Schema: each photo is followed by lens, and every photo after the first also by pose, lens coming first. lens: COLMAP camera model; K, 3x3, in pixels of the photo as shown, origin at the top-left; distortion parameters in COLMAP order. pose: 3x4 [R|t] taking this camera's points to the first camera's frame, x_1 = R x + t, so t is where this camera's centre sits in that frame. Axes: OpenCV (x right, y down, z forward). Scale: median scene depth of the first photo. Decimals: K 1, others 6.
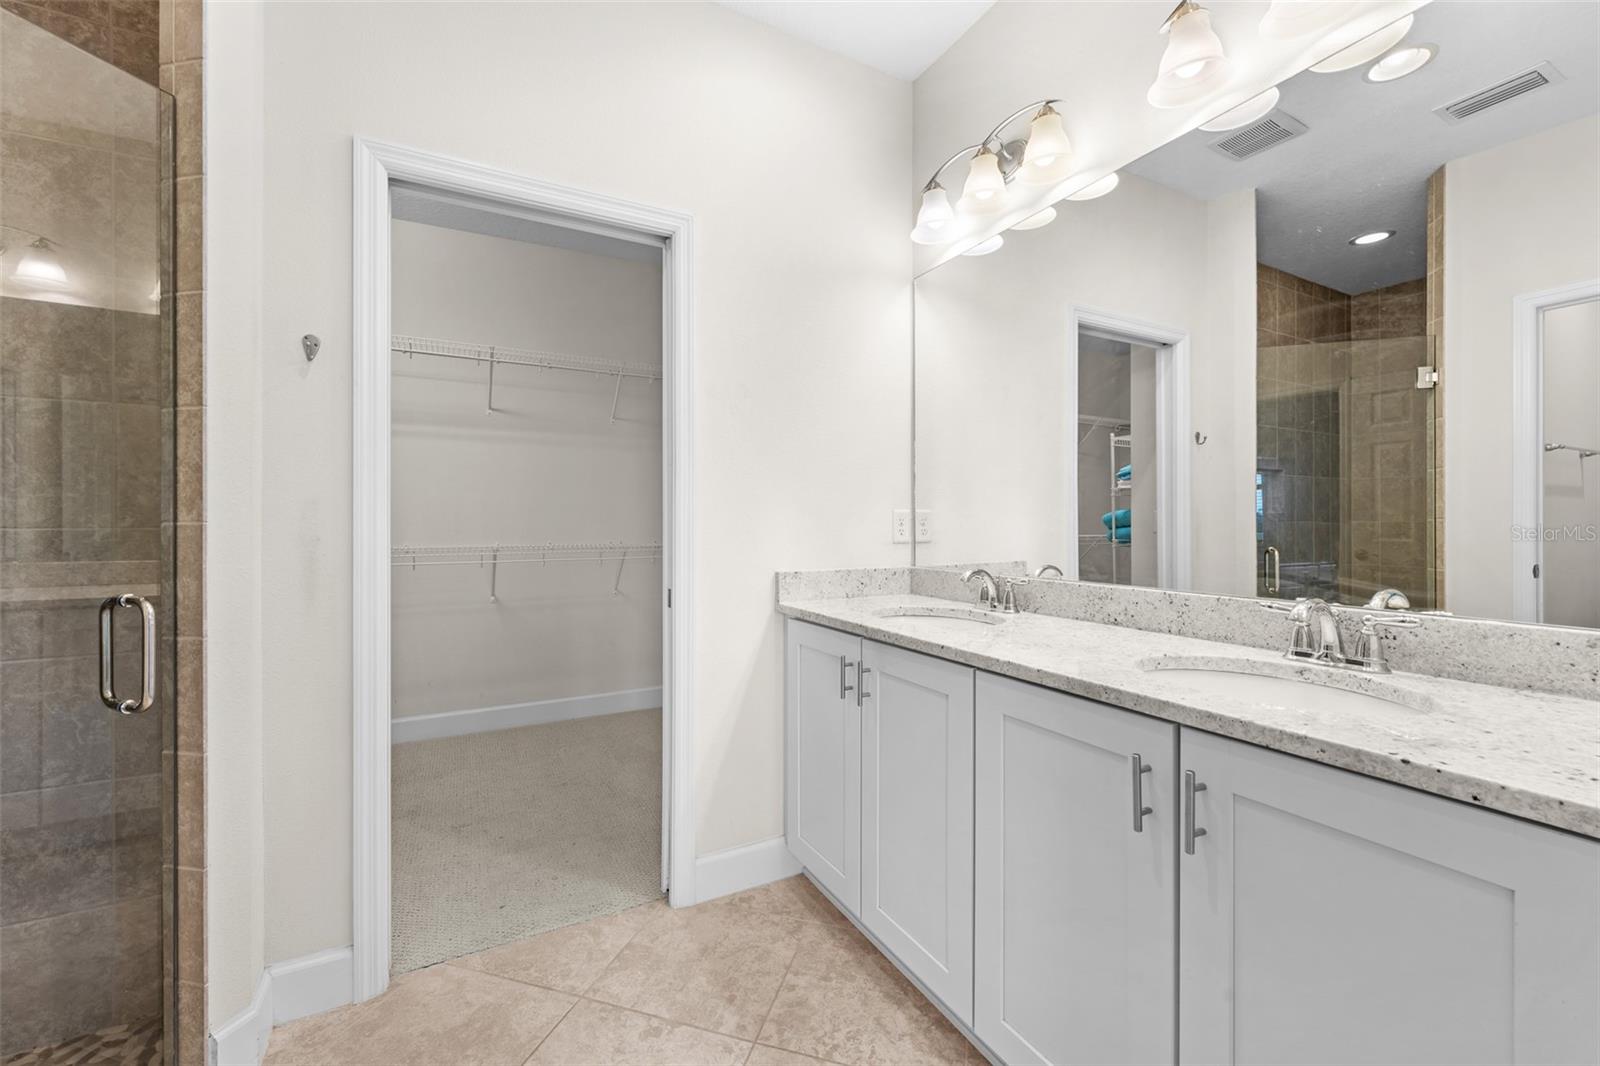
lens RADIAL K [[633.5, 0, 801.2], [0, 633.5, 528.3], [0, 0, 1]] dist [0.000673, 0.000421]
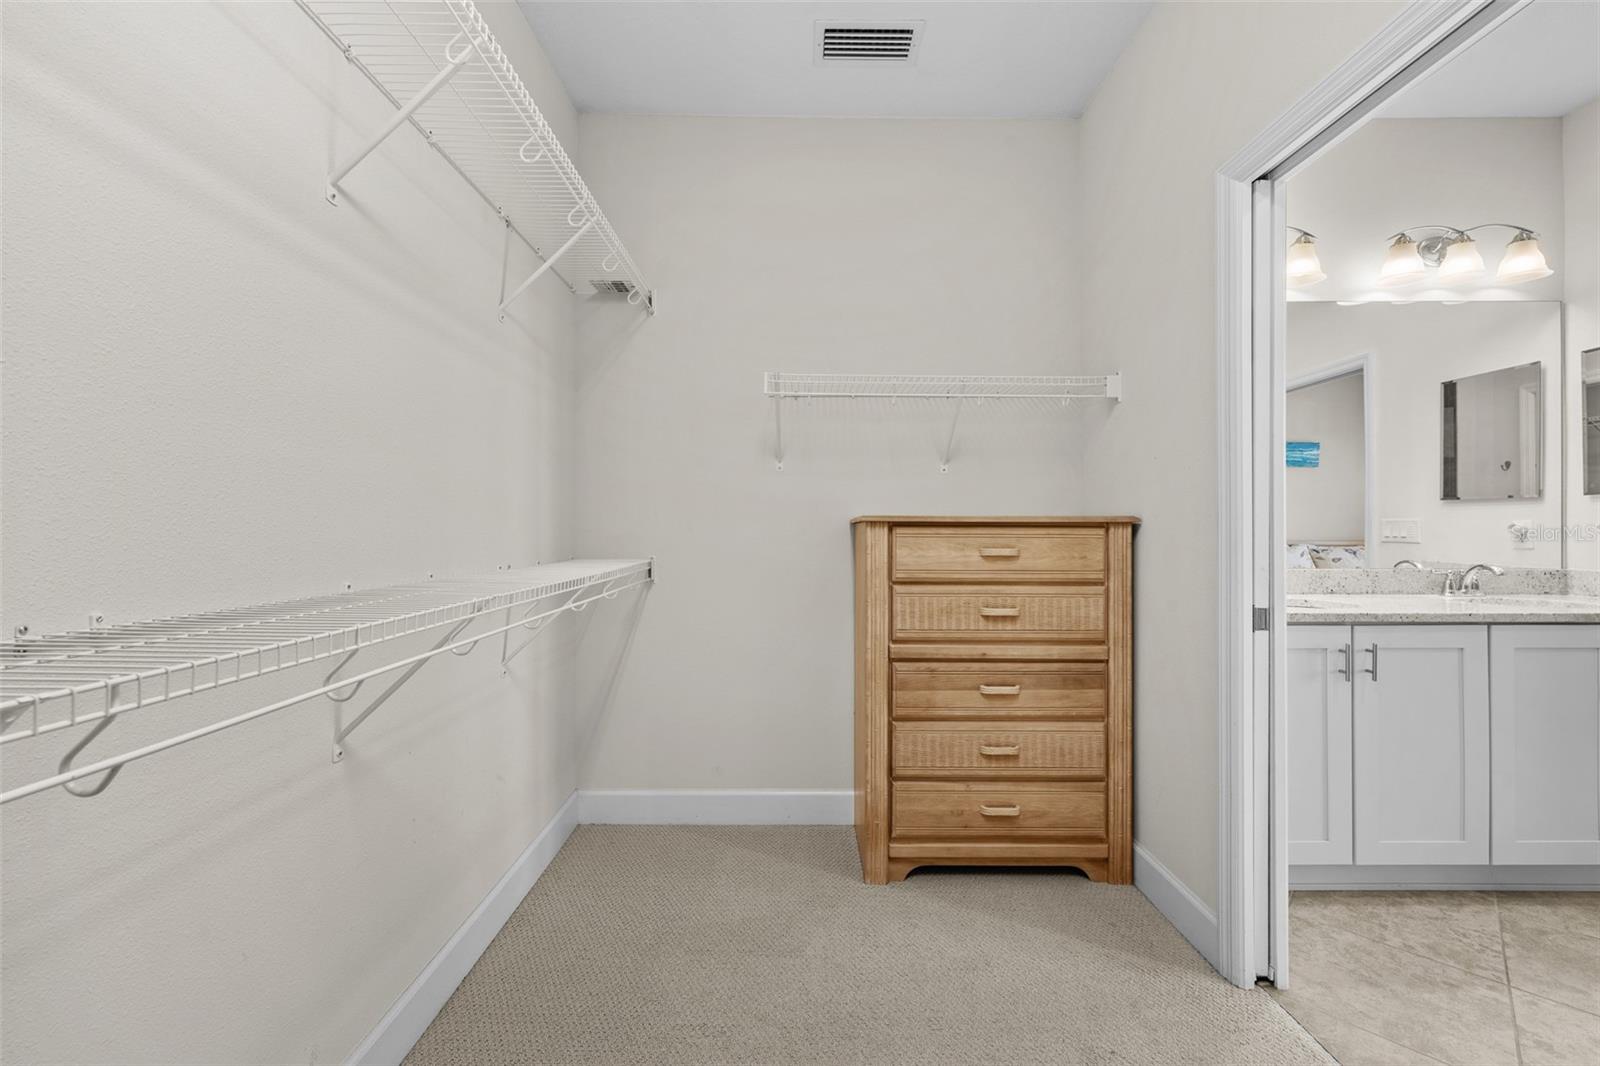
lens RADIAL K [[633.5, 0, 801.2], [0, 633.5, 528.3], [0, 0, 1]] dist [0.000673, 0.000421]
pose [[0.477997, 0.001744, 0.878359, -1.616206], [0.005194, 0.999975, -0.004812, -0.009062], [-0.878346, 0.006862, 0.477976, 1.504786]]
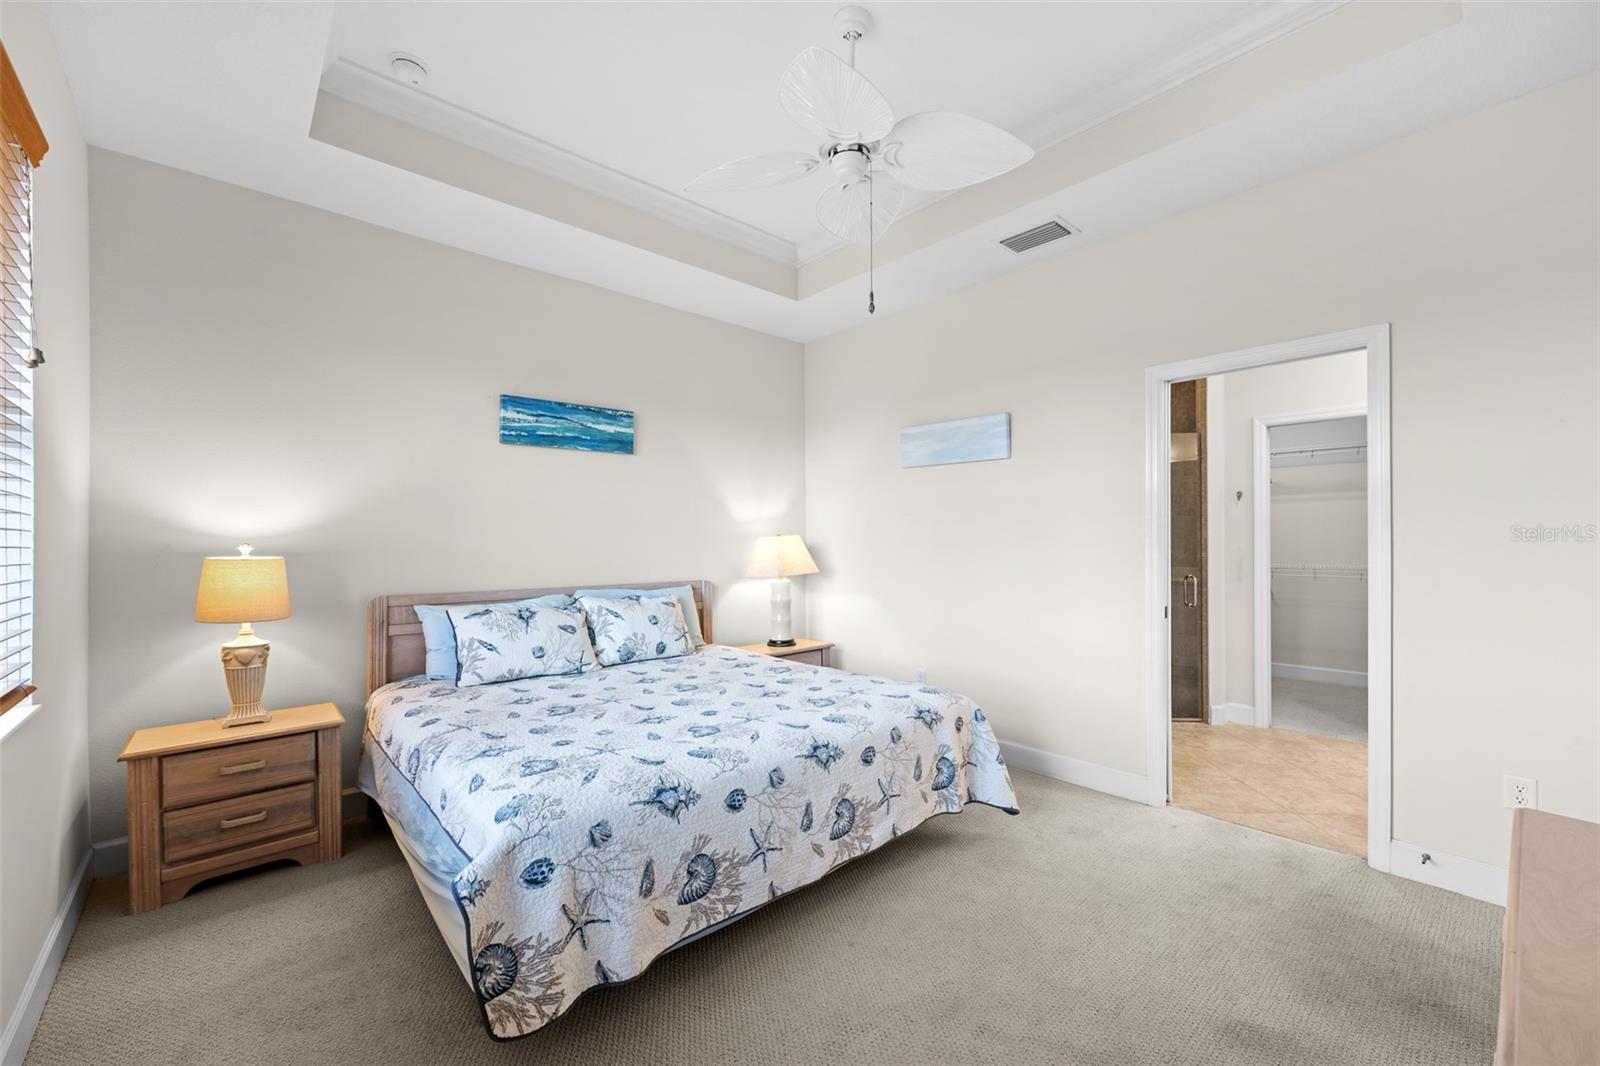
lens RADIAL K [[633.5, 0, 801.2], [0, 633.5, 528.3], [0, 0, 1]] dist [0.000673, 0.000421]
pose [[0.238799, -0.011911, -0.970996, 1.201484], [0.002494, 0.999929, -0.011652, -0.083841], [0.971066, 0.000361, 0.238812, -1.260417]]
